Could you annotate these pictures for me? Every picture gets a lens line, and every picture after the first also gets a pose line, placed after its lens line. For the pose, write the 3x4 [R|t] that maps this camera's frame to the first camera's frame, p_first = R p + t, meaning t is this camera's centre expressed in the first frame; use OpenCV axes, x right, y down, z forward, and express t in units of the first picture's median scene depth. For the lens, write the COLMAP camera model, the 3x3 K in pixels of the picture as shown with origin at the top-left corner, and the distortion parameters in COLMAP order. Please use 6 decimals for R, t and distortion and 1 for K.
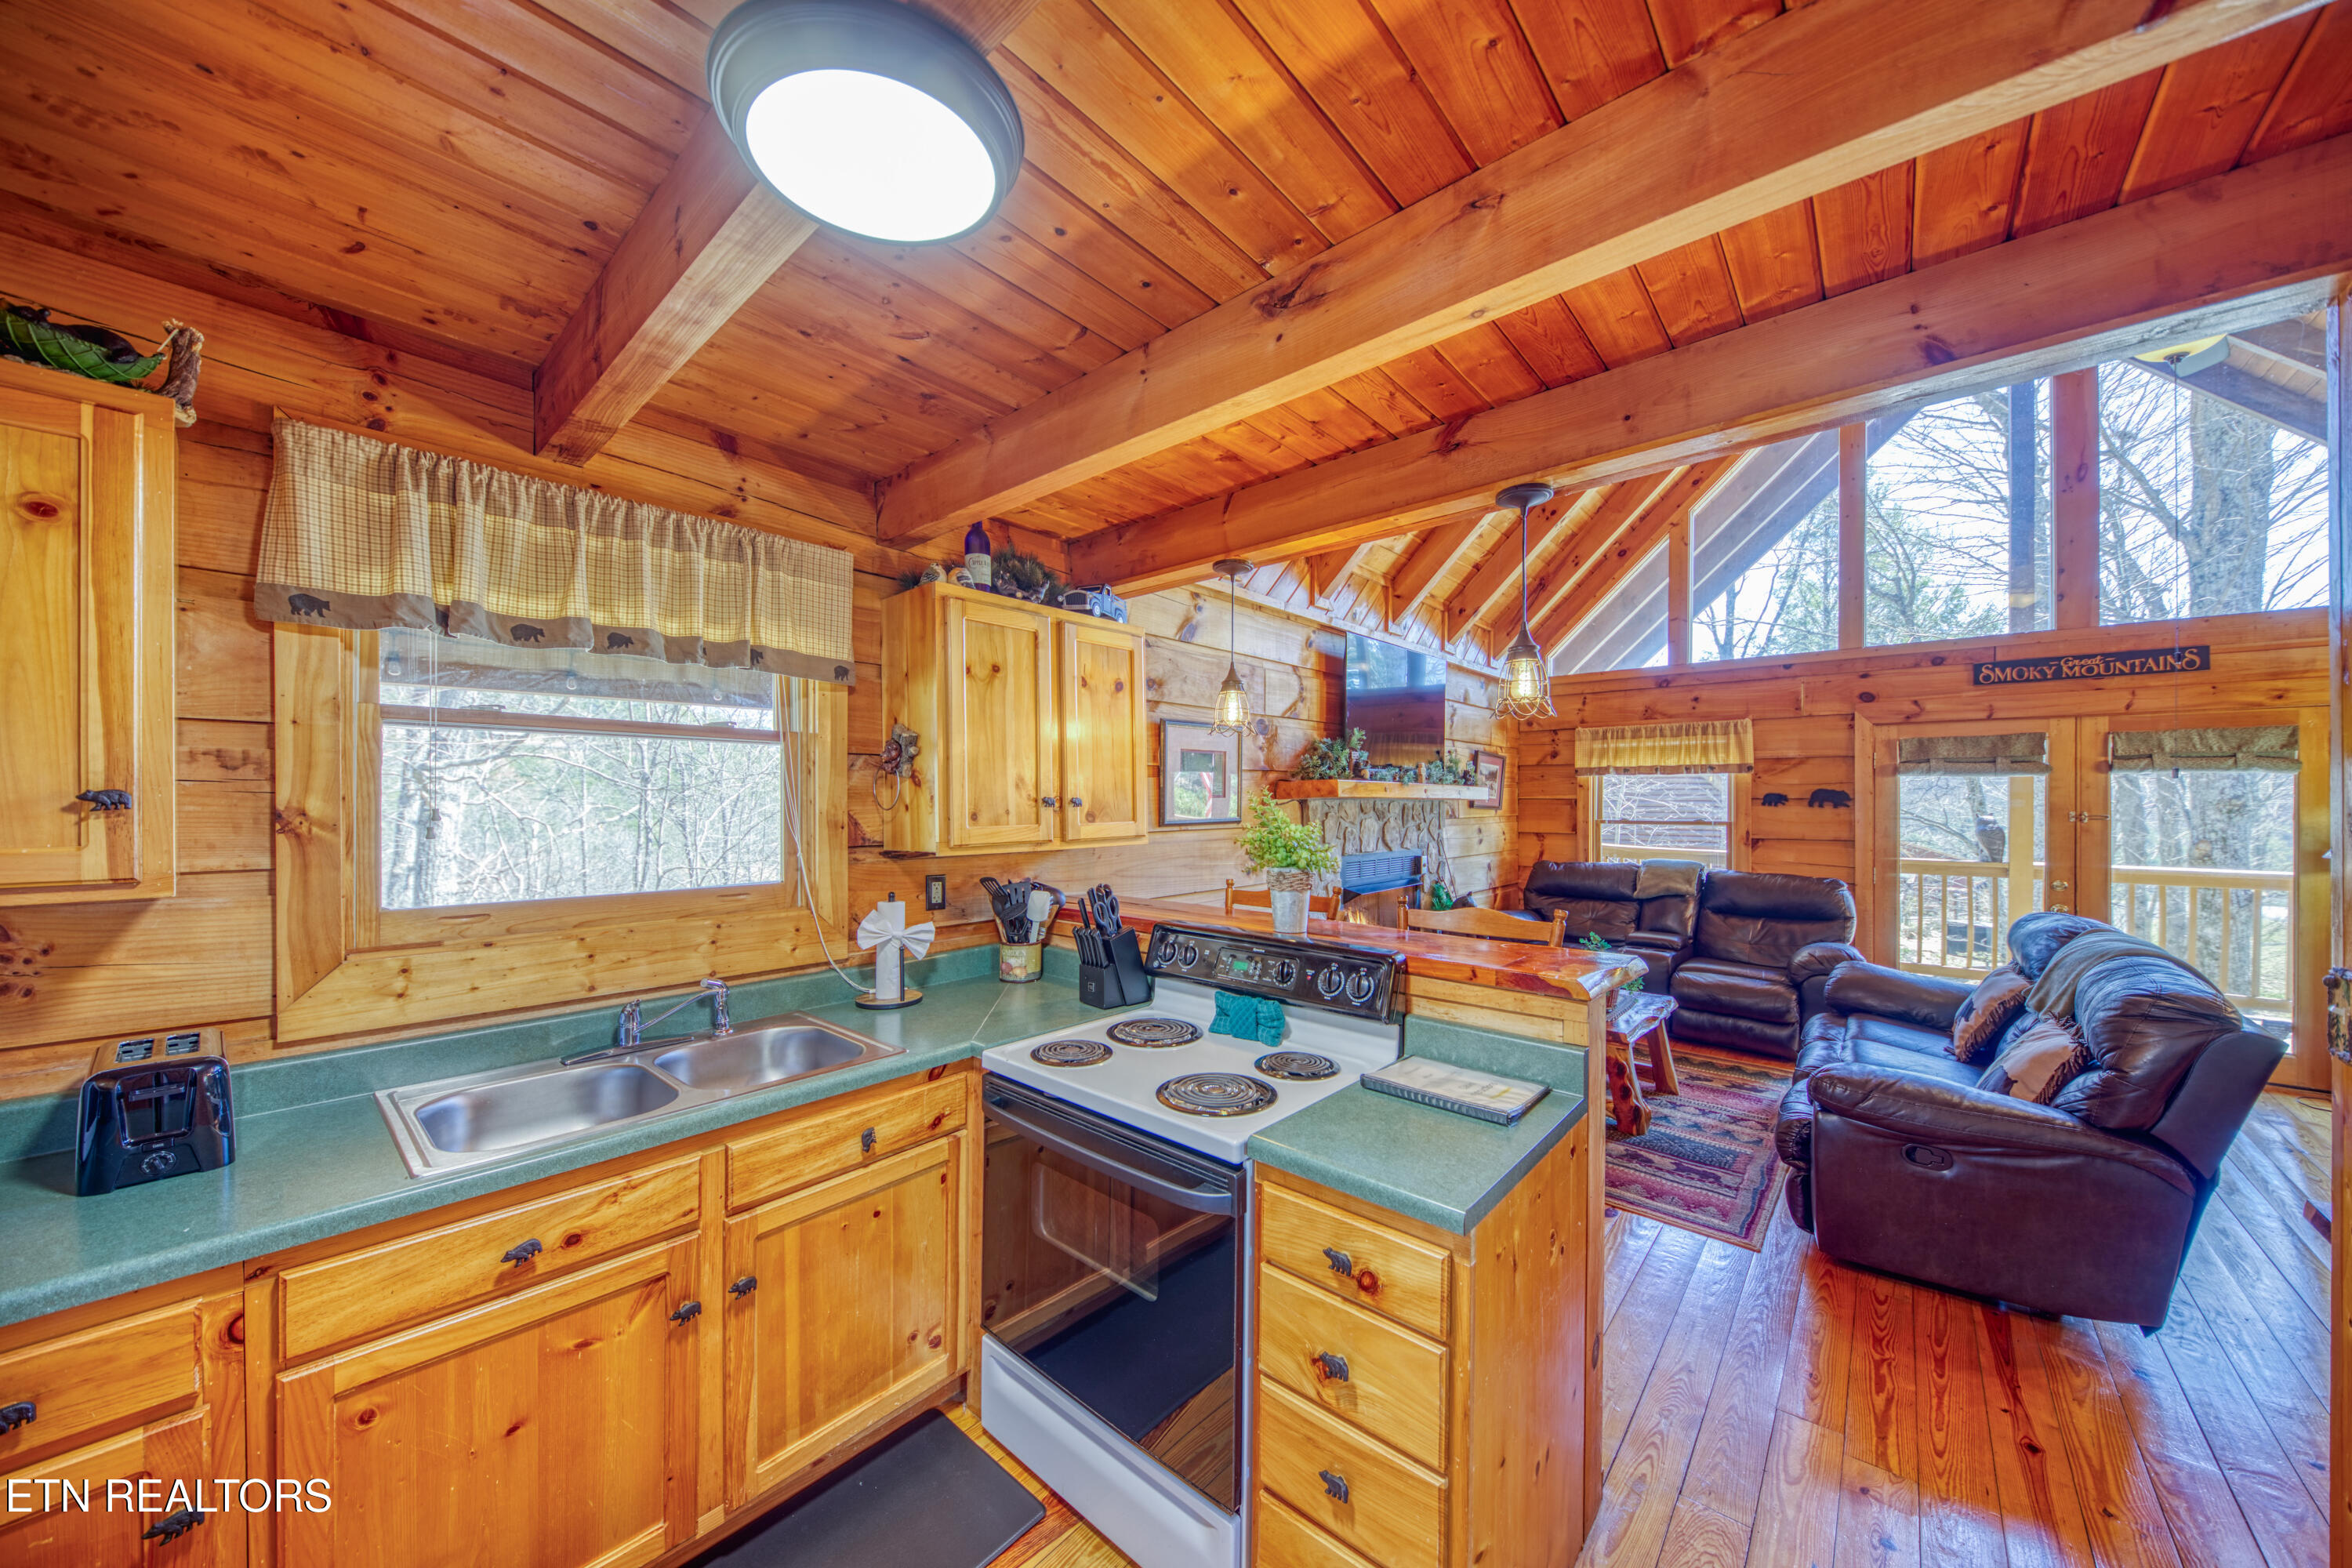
lens RADIAL K [[814.1, 0, 1176.0], [0, 814.1, 784.0], [0, 0, 1]] dist [-0.000111, -0.000017]
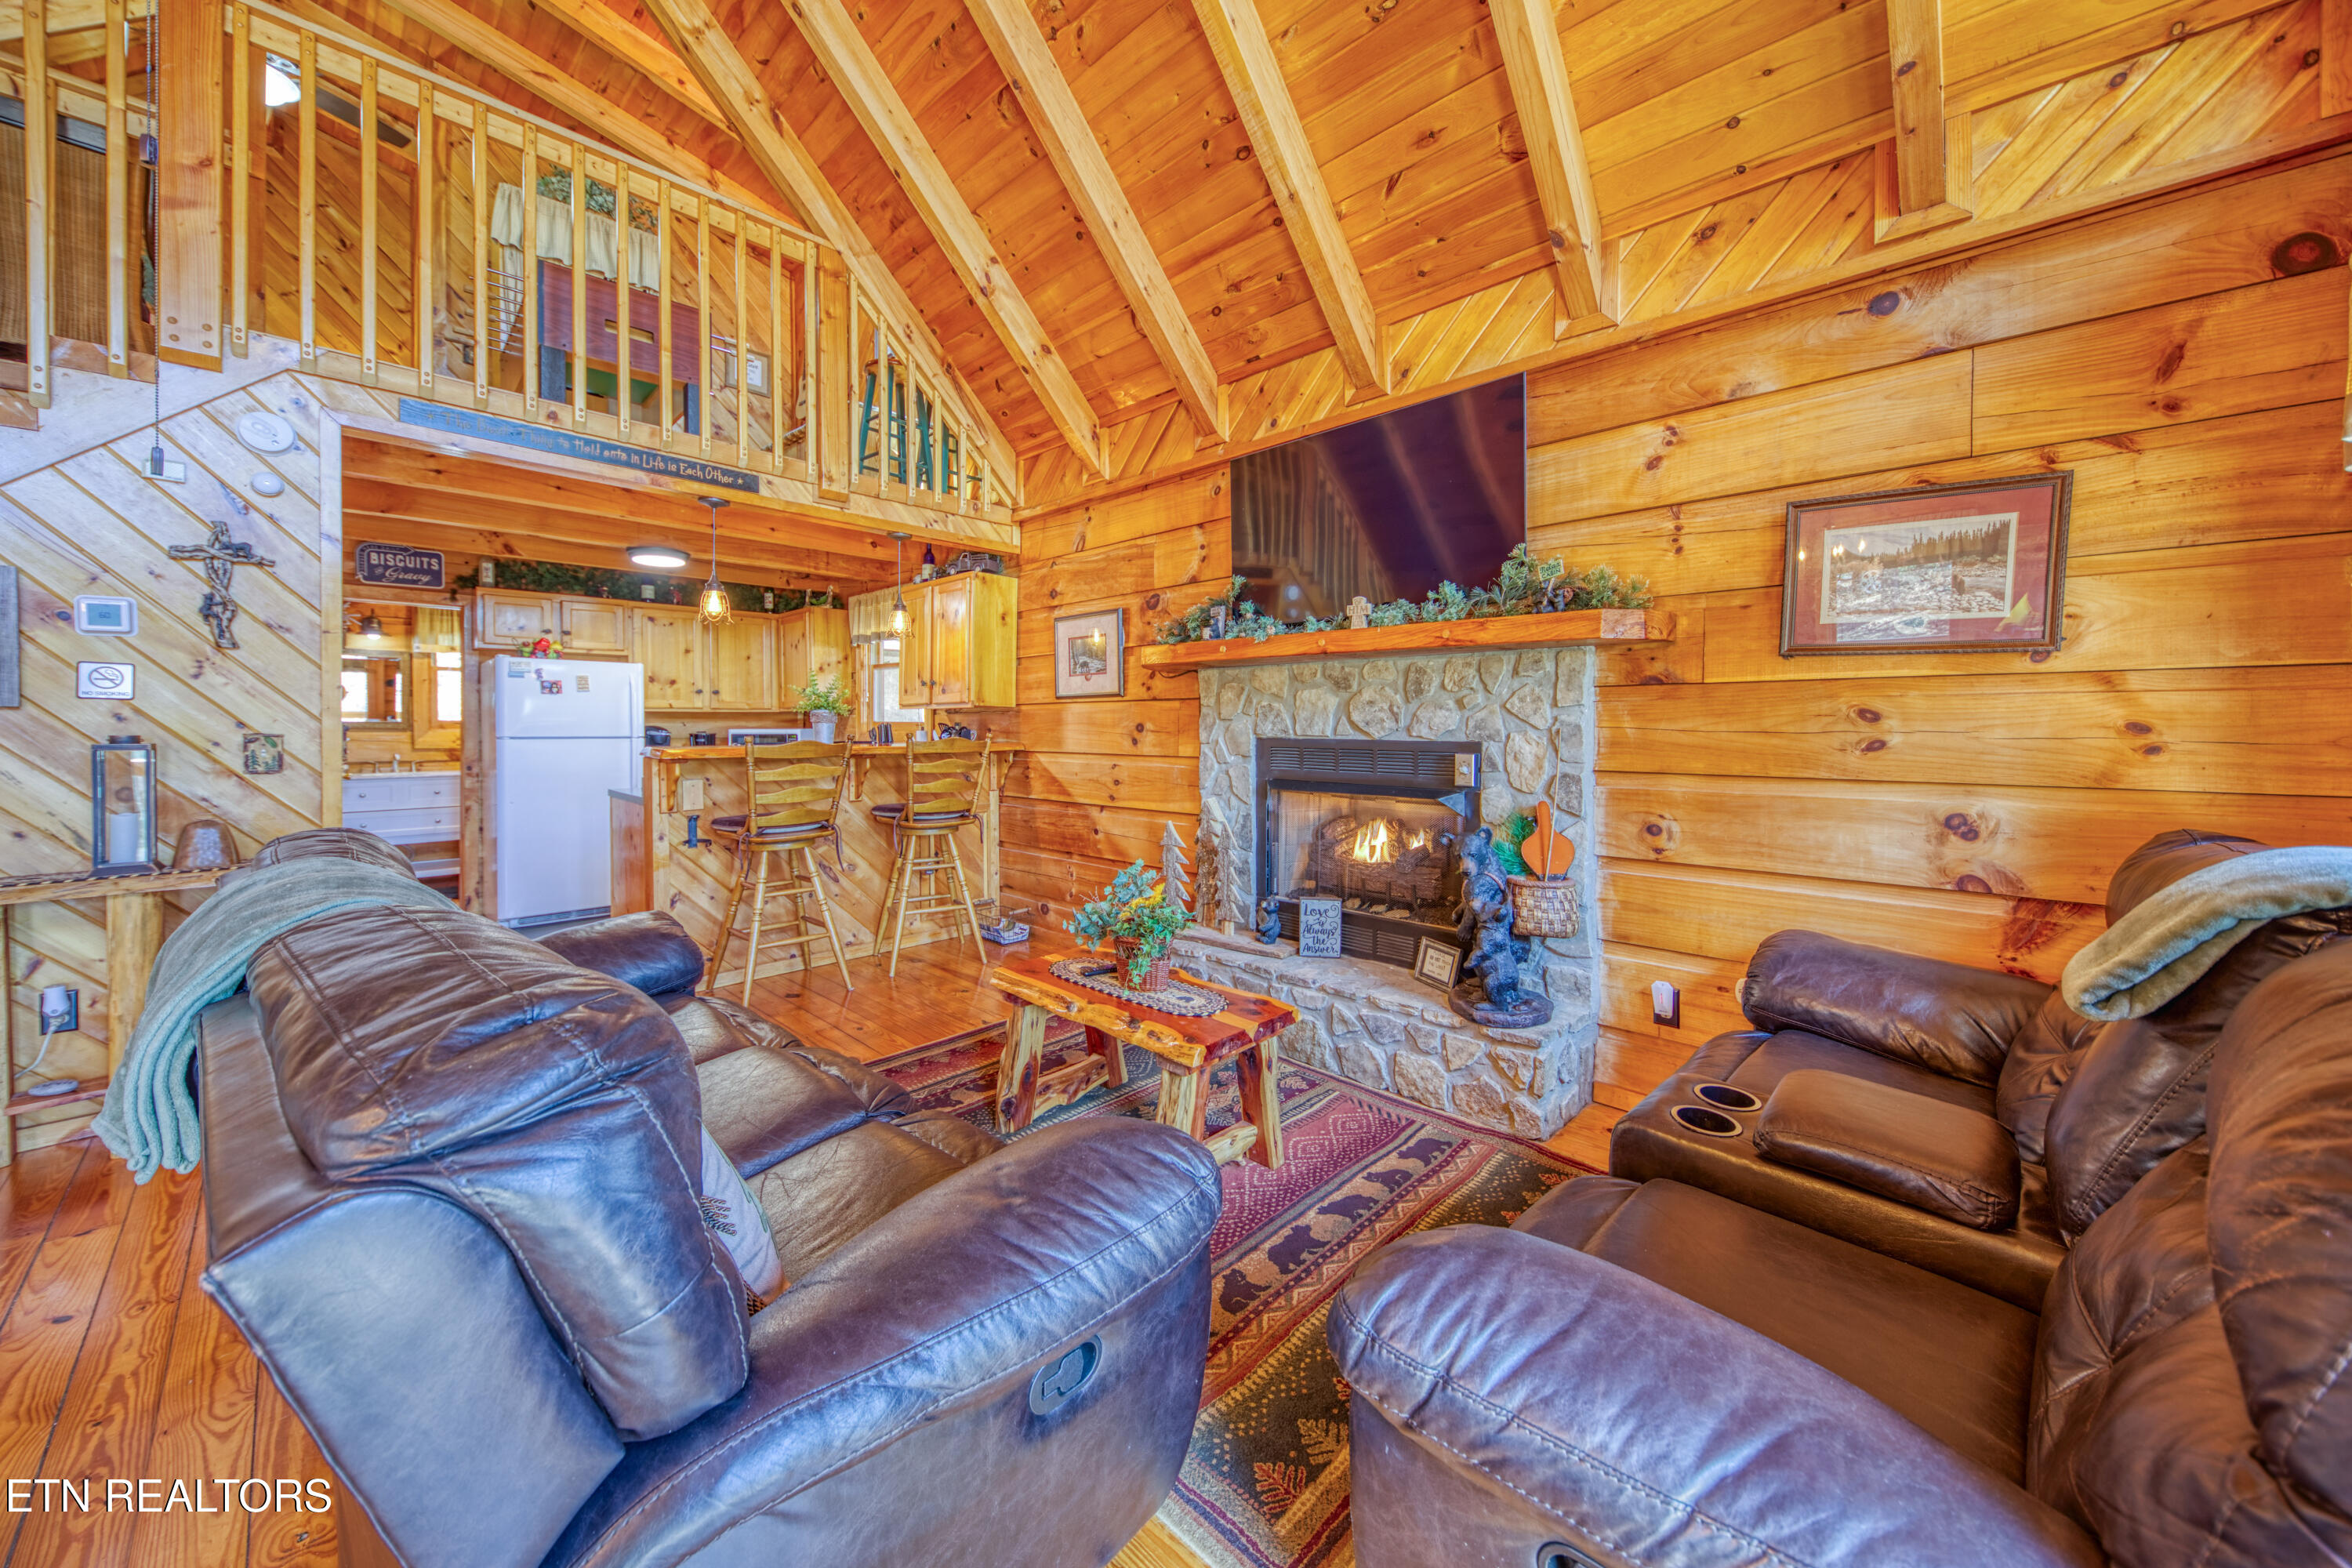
lens RADIAL K [[826.6, 0, 1168.2], [0, 826.6, 737.2], [0, 0, 1]] dist [-0.000220, -0.015787]
pose [[-0.036796, 0.006731, -0.999300, 2.097316], [0.012082, 0.999907, 0.006290, 0.171830], [0.999250, -0.011842, -0.036874, 1.926883]]
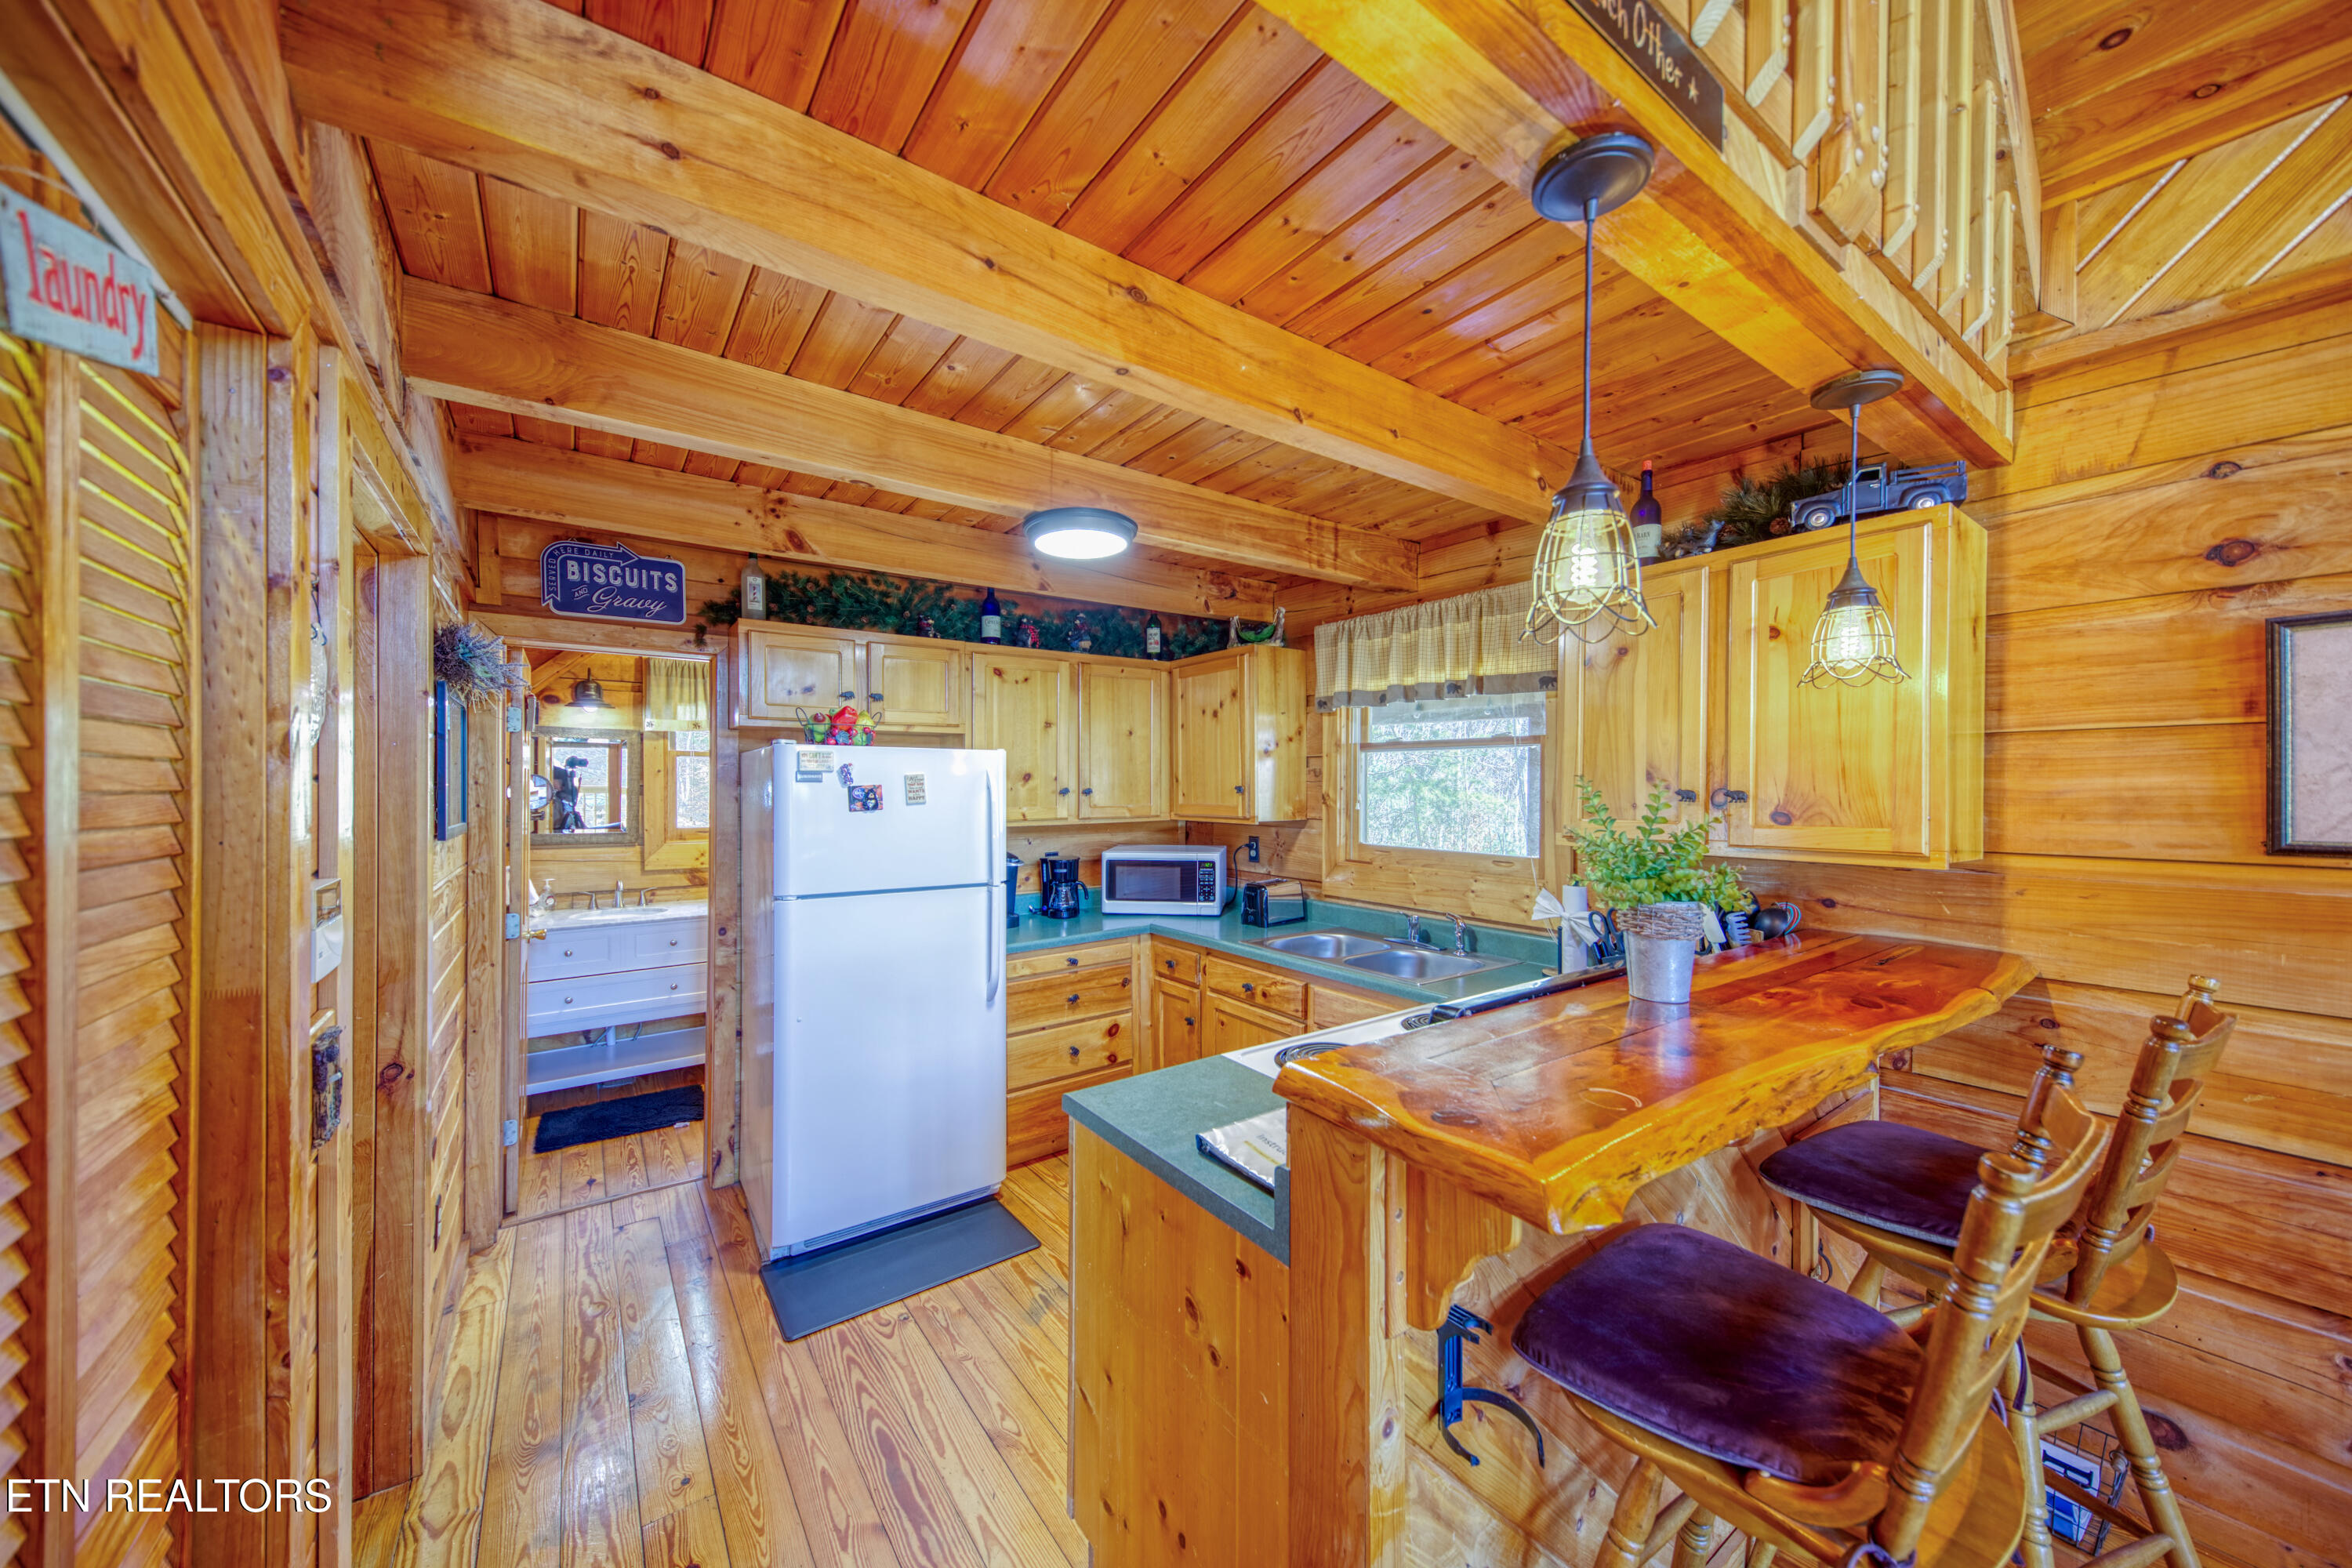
lens RADIAL K [[829.1, 0, 1176.0], [0, 829.1, 784.0], [0, 0, 1]] dist [0.000682, 0.000054]
pose [[-0.223486, -0.008998, -0.974666, 0.900189], [0.012797, 0.999844, -0.012165, 0.016465], [0.974623, -0.015191, -0.223336, 0.786232]]
